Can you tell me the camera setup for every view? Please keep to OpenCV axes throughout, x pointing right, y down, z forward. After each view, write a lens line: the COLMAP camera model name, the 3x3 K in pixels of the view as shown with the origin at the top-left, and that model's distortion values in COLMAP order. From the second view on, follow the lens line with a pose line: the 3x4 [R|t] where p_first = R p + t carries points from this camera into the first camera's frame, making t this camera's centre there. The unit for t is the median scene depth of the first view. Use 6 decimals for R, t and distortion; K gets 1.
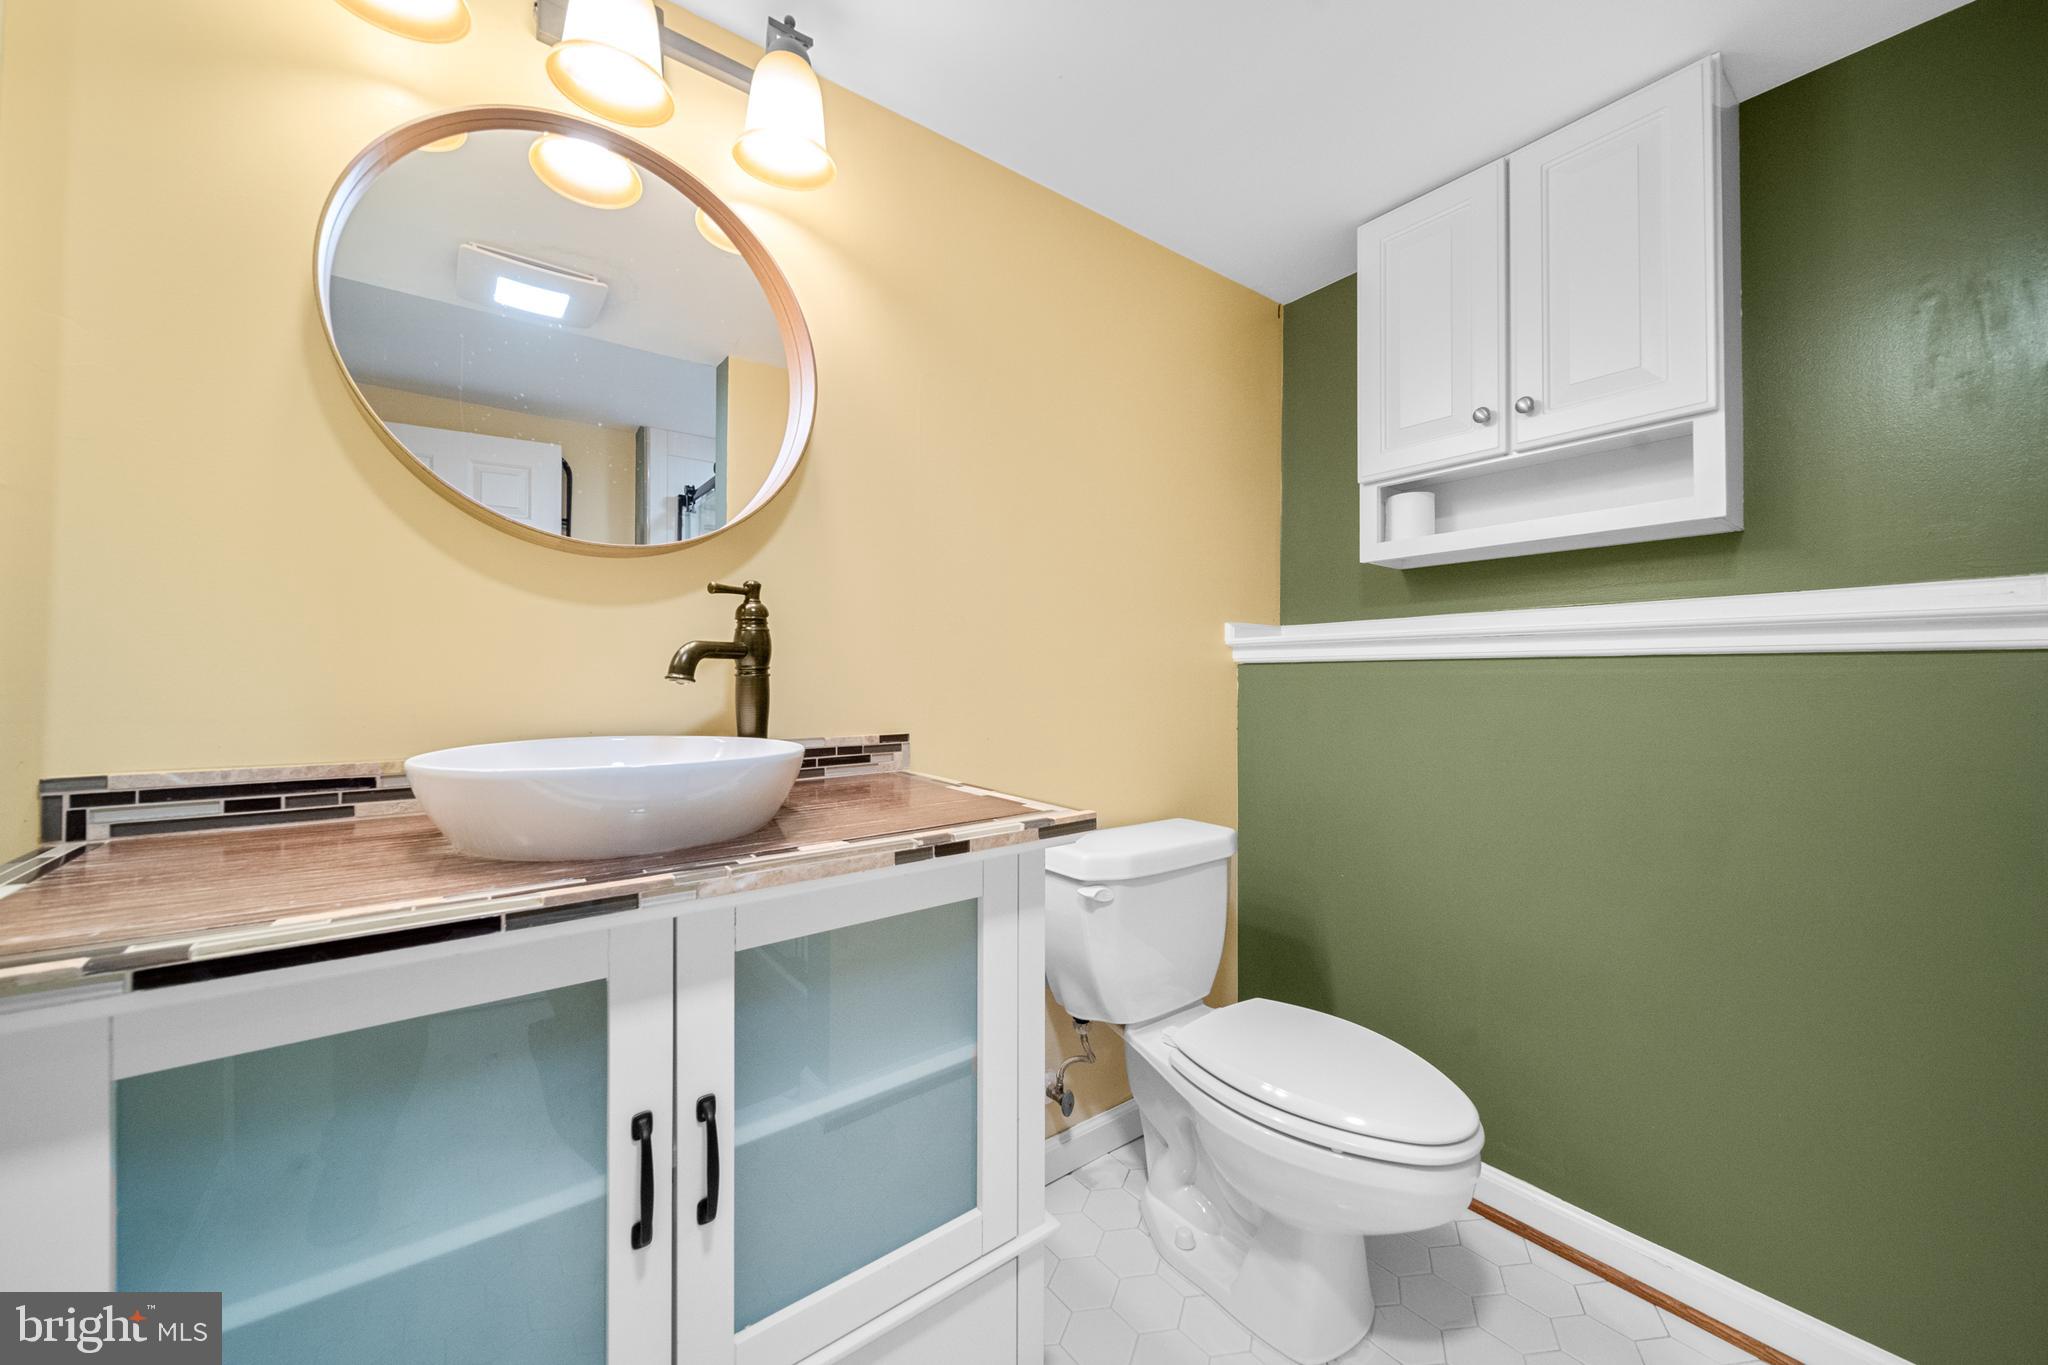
lens RADIAL K [[740.4, 0, 1020.3], [0, 740.4, 672.4], [0, 0, 1]] dist [0.000081, 0.000018]
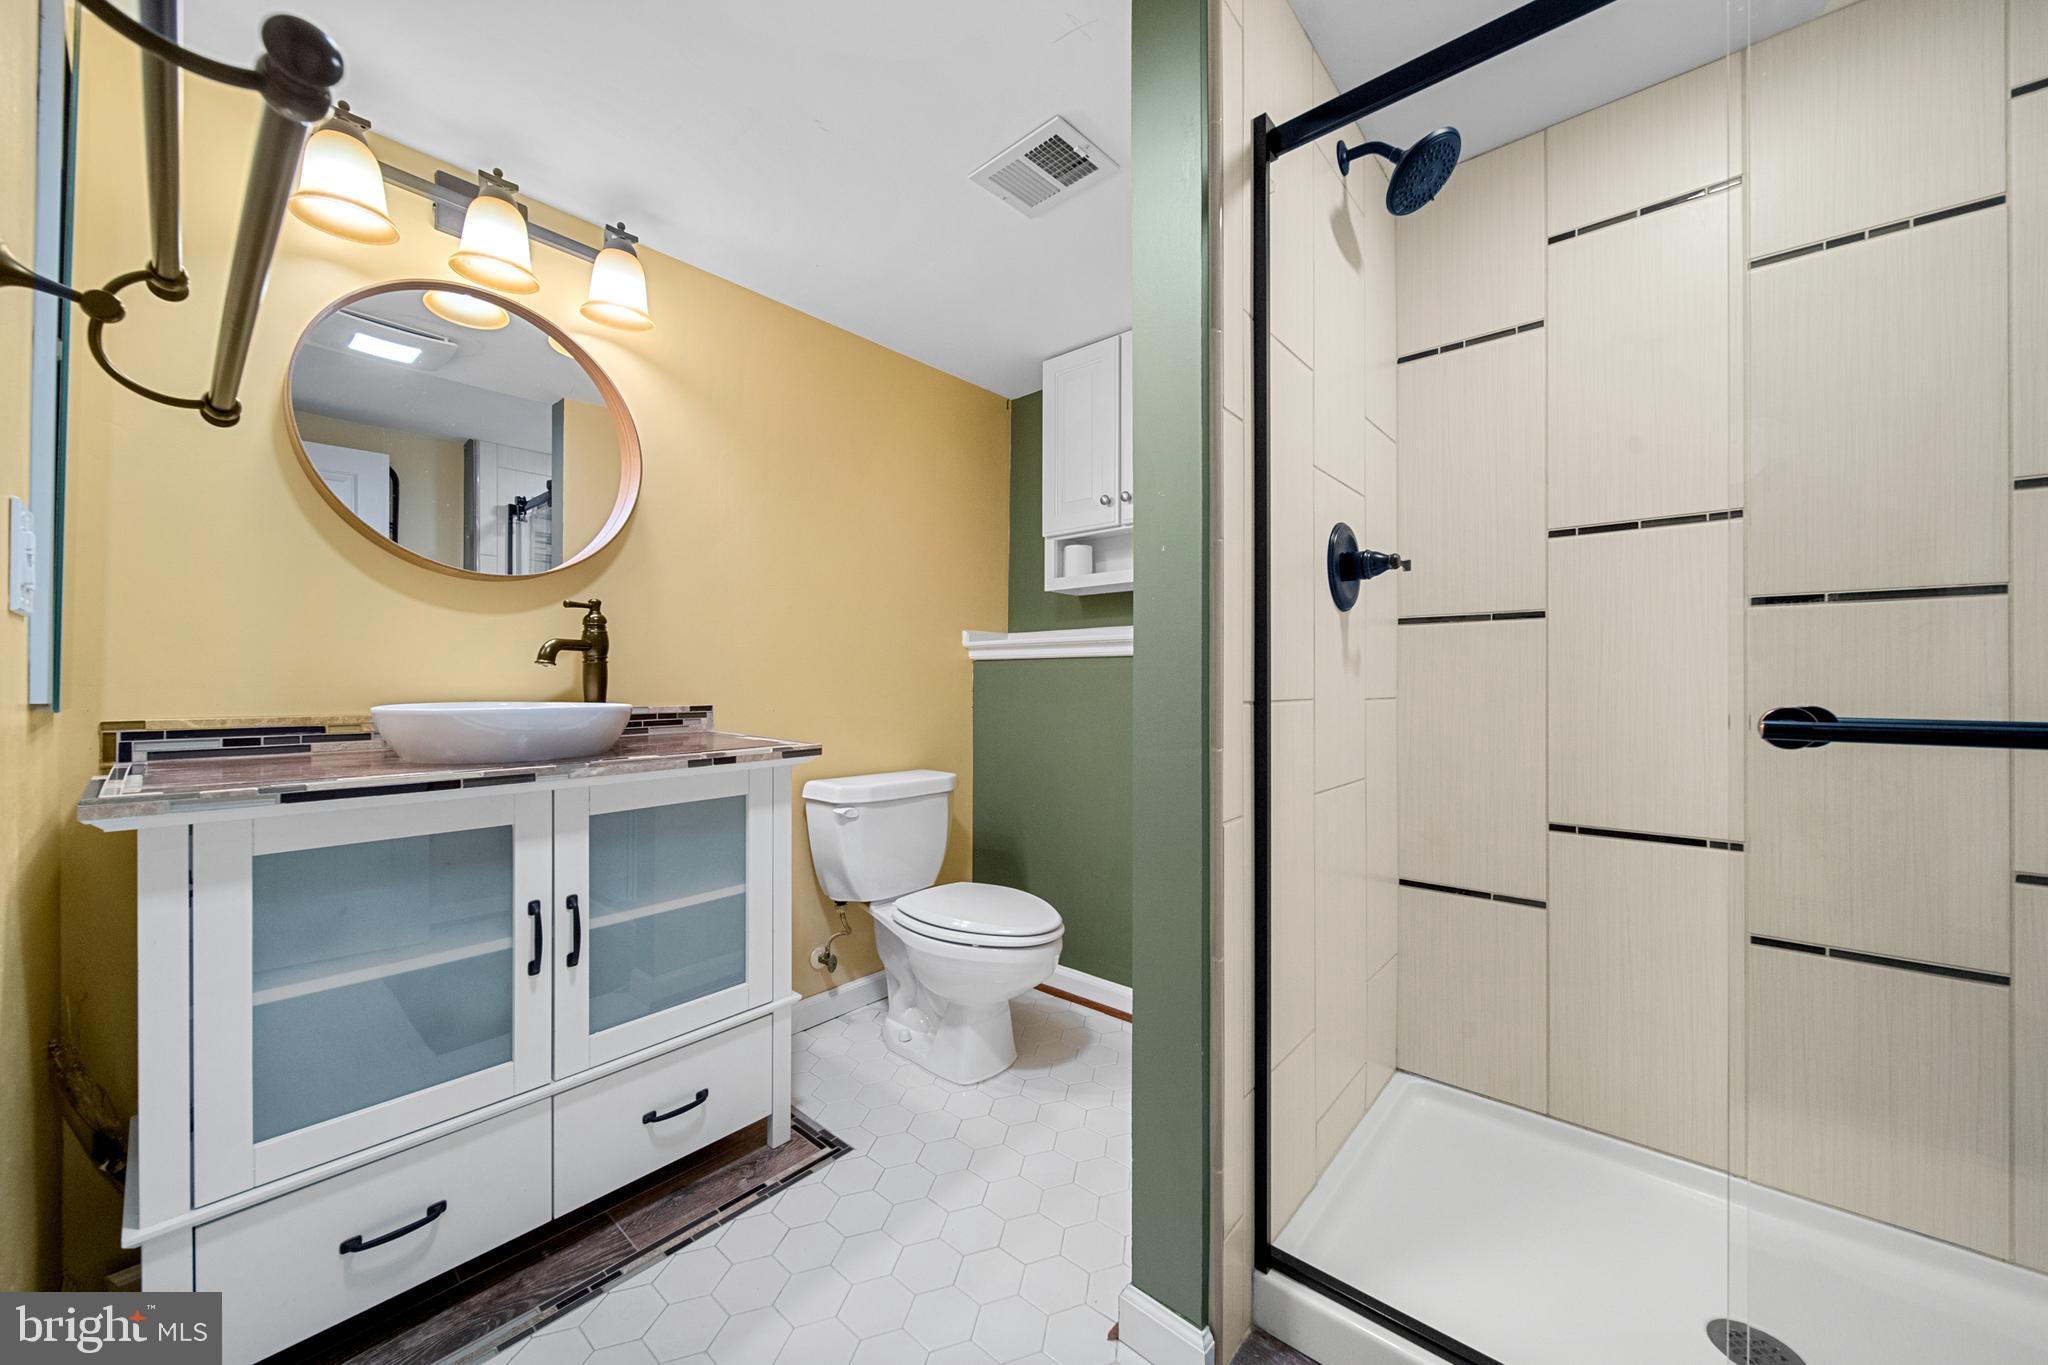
lens RADIAL K [[744.0, 0, 1024.0], [0, 744.0, 682.5], [0, 0, 1]] dist [0.000528, -0.000310]
pose [[0.980881, 0.000863, 0.194605, 0.195020], [-0.002476, 0.999965, 0.008047, 0.030636], [-0.194591, -0.008375, 0.980849, -0.641660]]
